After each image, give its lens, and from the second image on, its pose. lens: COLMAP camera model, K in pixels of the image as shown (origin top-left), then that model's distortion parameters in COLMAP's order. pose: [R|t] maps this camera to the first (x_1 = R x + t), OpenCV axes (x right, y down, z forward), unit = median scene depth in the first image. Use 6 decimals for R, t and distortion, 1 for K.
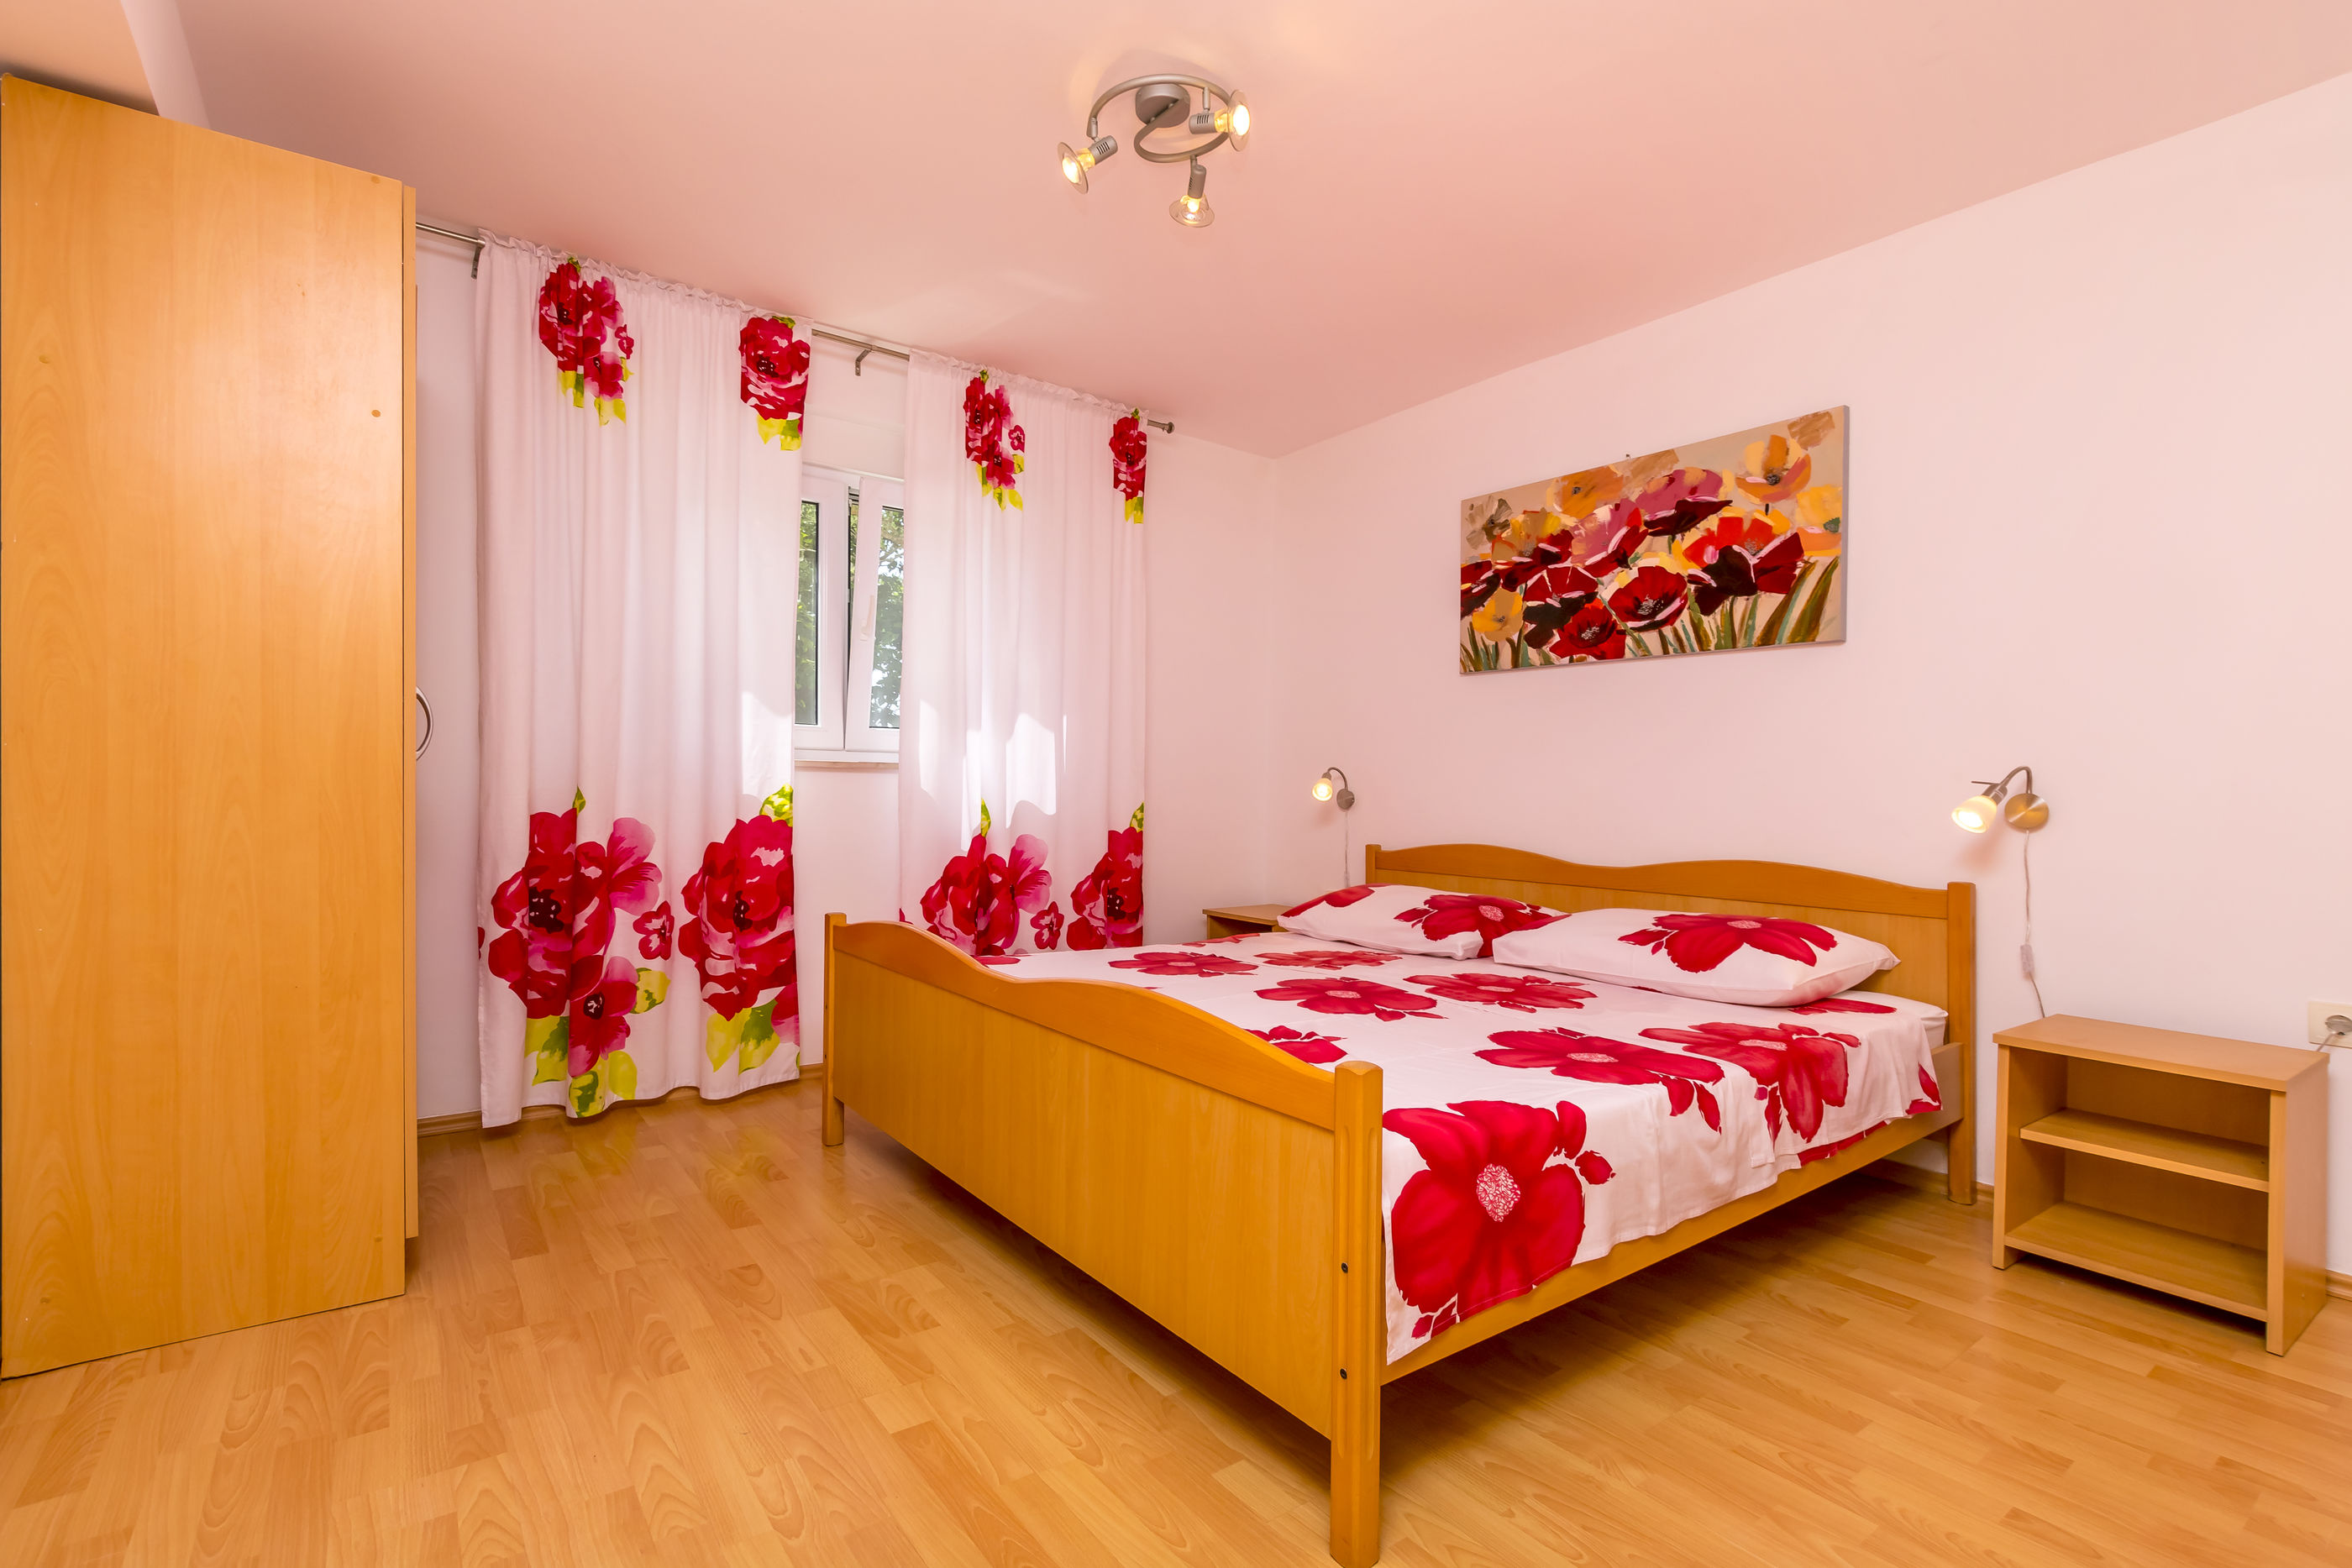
lens RADIAL K [[1087.3, 0, 1171.0], [0, 1087.3, 788.6], [0, 0, 1]] dist [0.012265, -0.003826]
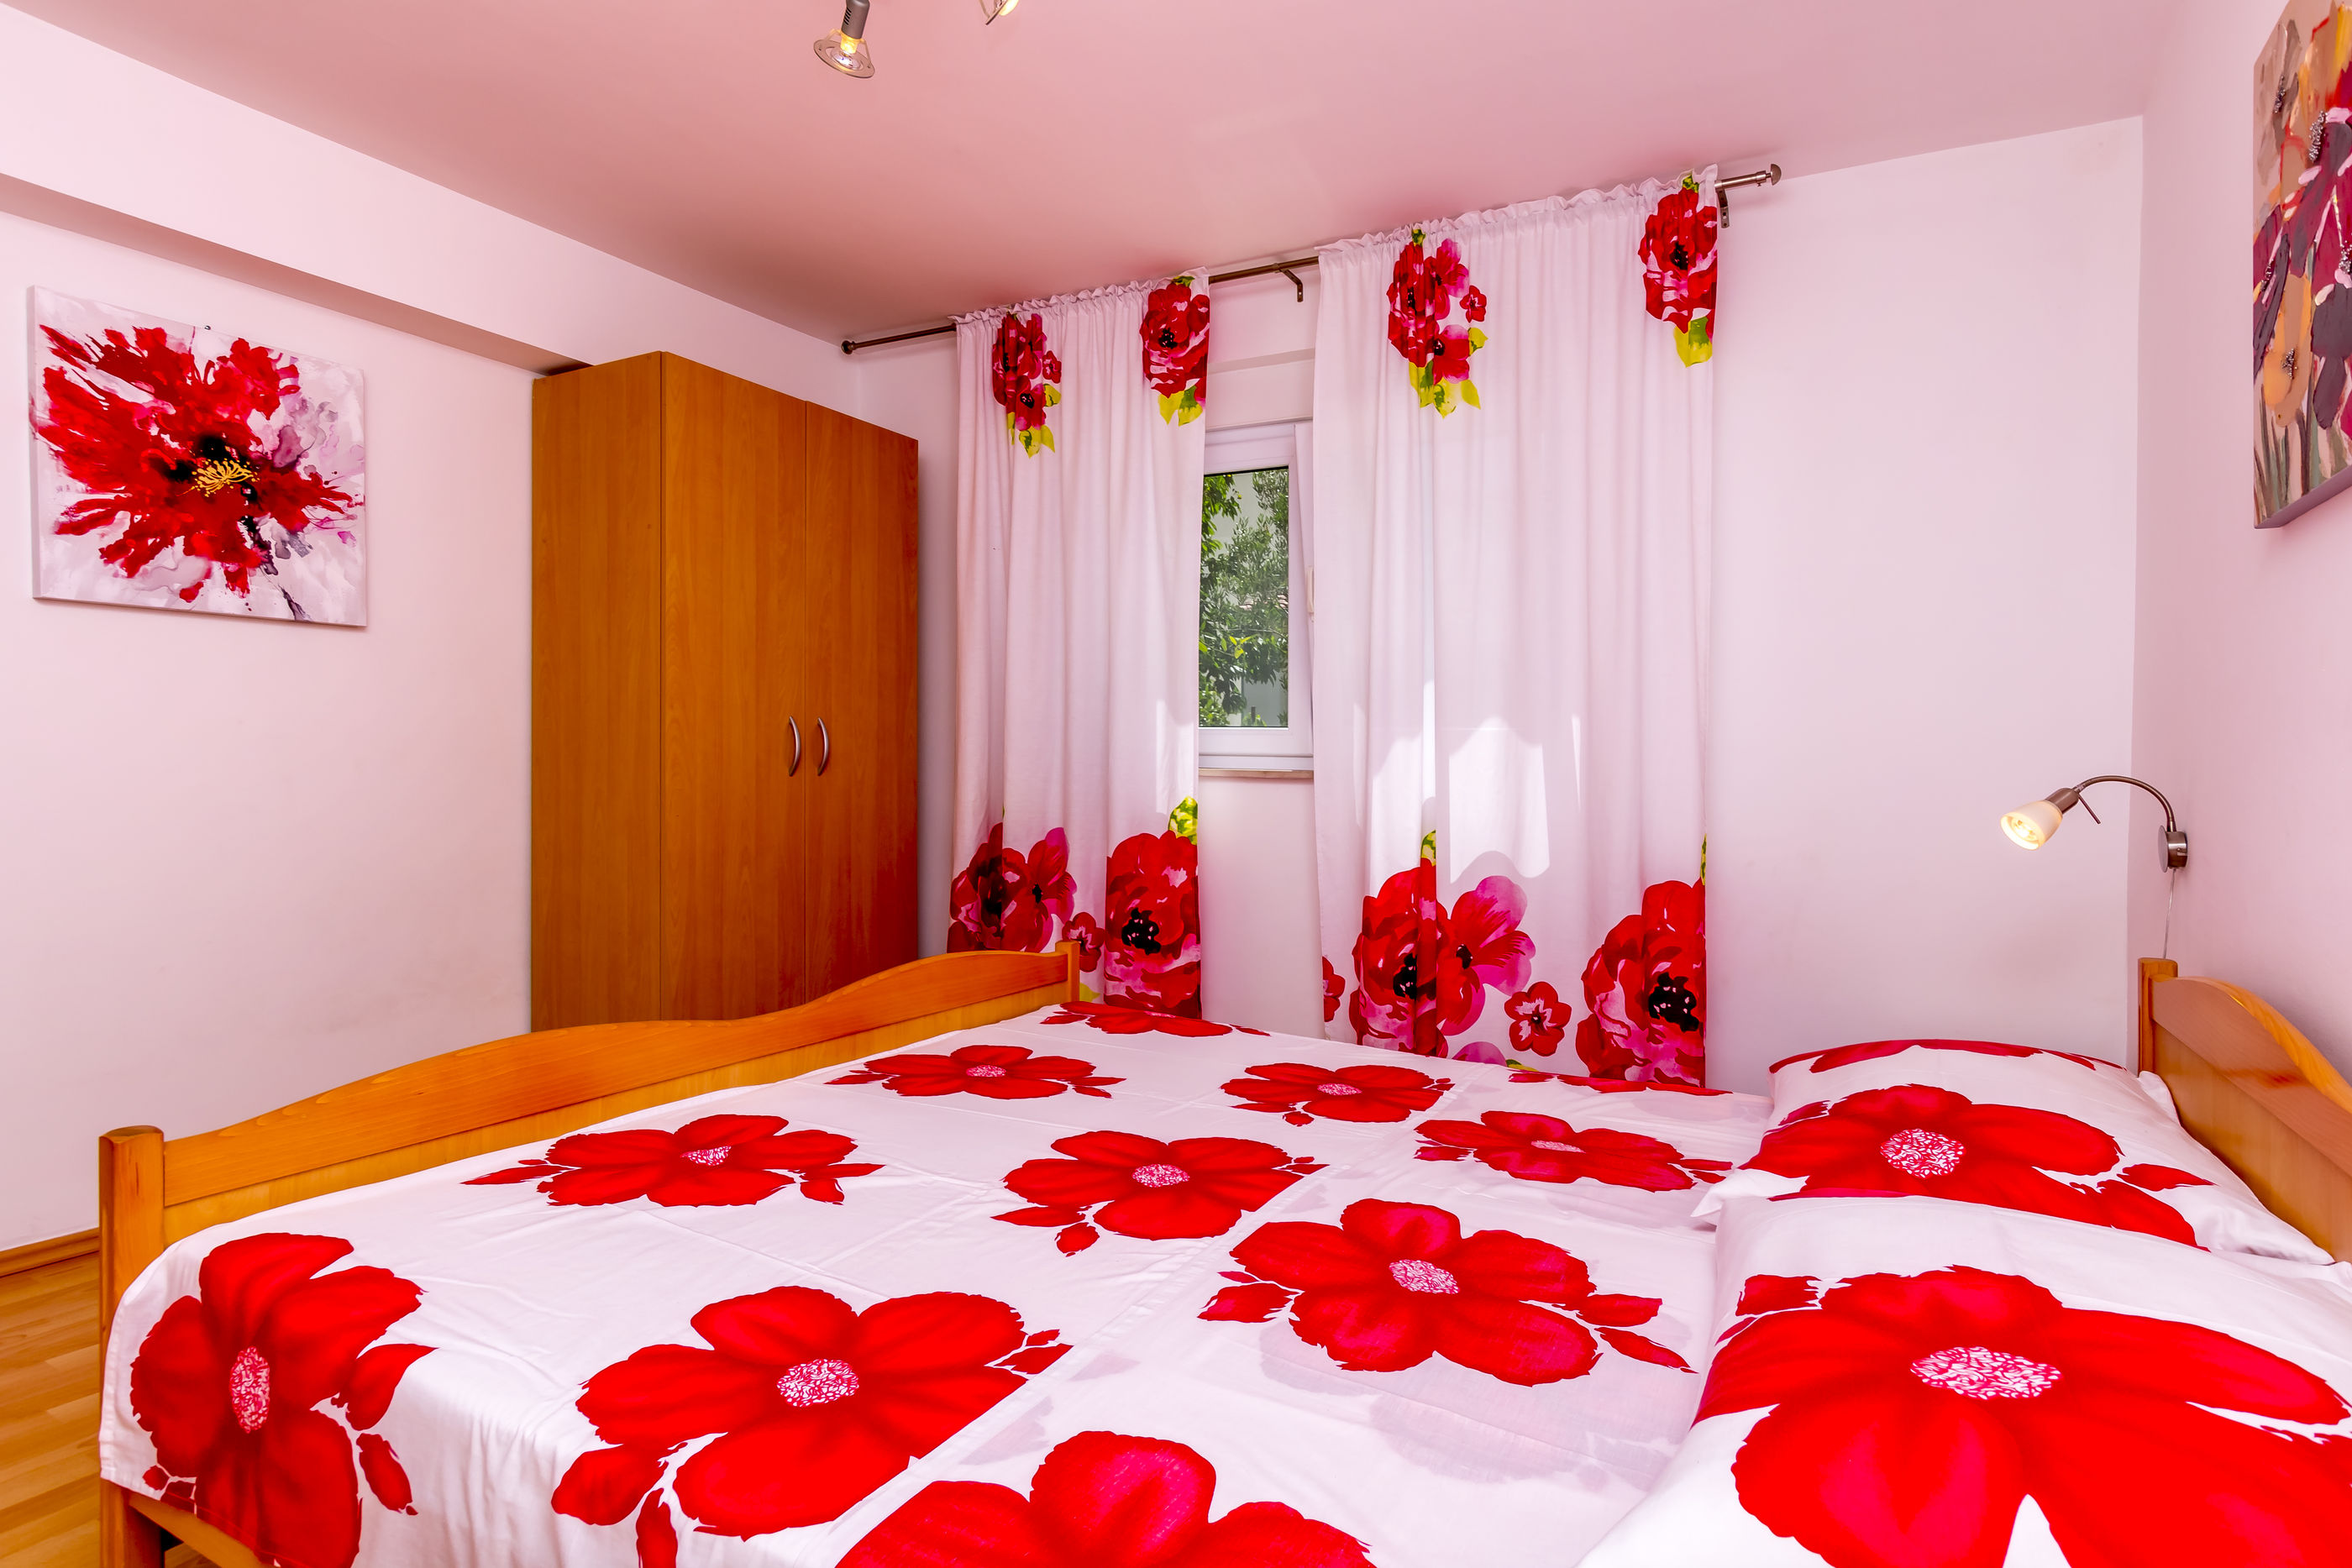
lens RADIAL K [[1287.4, 0, 1173.5], [0, 1287.4, 786.1], [0, 0, 1]] dist [0.001047, 0.002202]
pose [[0.397672, 0.007777, -0.917495, 0.554601], [-0.017468, 0.999847, 0.000903, -0.012460], [0.917362, 0.015667, 0.397747, 0.517995]]
